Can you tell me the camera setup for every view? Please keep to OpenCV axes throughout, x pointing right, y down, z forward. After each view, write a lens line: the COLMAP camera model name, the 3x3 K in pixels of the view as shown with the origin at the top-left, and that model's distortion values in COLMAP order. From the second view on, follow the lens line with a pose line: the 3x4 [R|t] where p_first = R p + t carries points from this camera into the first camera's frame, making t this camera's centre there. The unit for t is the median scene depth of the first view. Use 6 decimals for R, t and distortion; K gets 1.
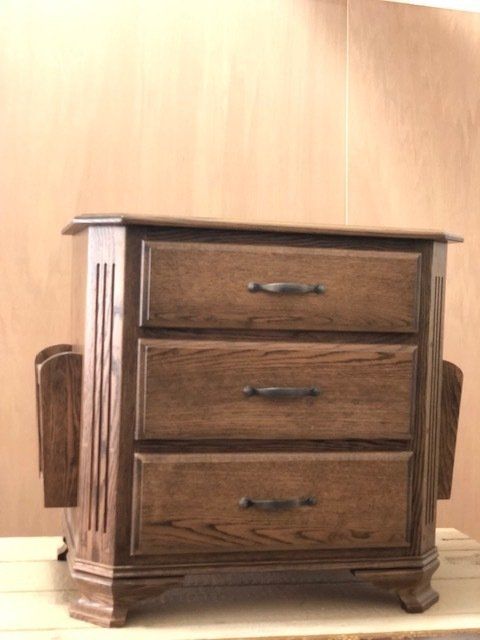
lens RADIAL K [[959.3, 0, 240.0], [0, 959.3, 320.0], [0, 0, 1]] dist [-0.020038, 0.054518]
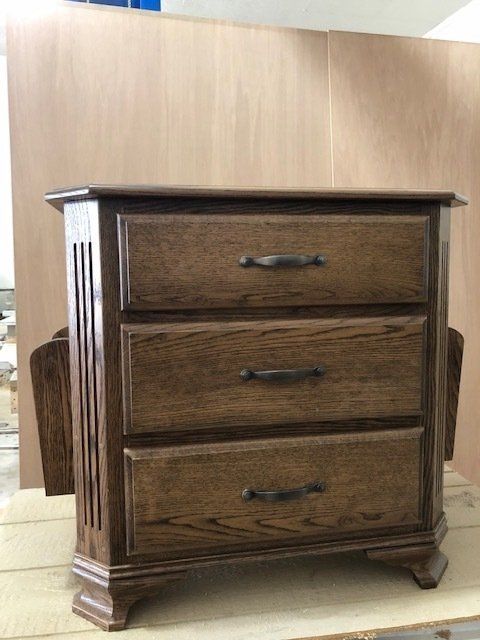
lens RADIAL K [[488.4, 0, 240.0], [0, 488.4, 320.0], [0, 0, 1]] dist [0.005795, -0.009789]
pose [[0.997172, -0.041988, -0.062325, 0.034216], [0.046195, 0.996637, 0.067681, -0.010376], [0.059273, -0.070368, 0.995758, 0.531604]]
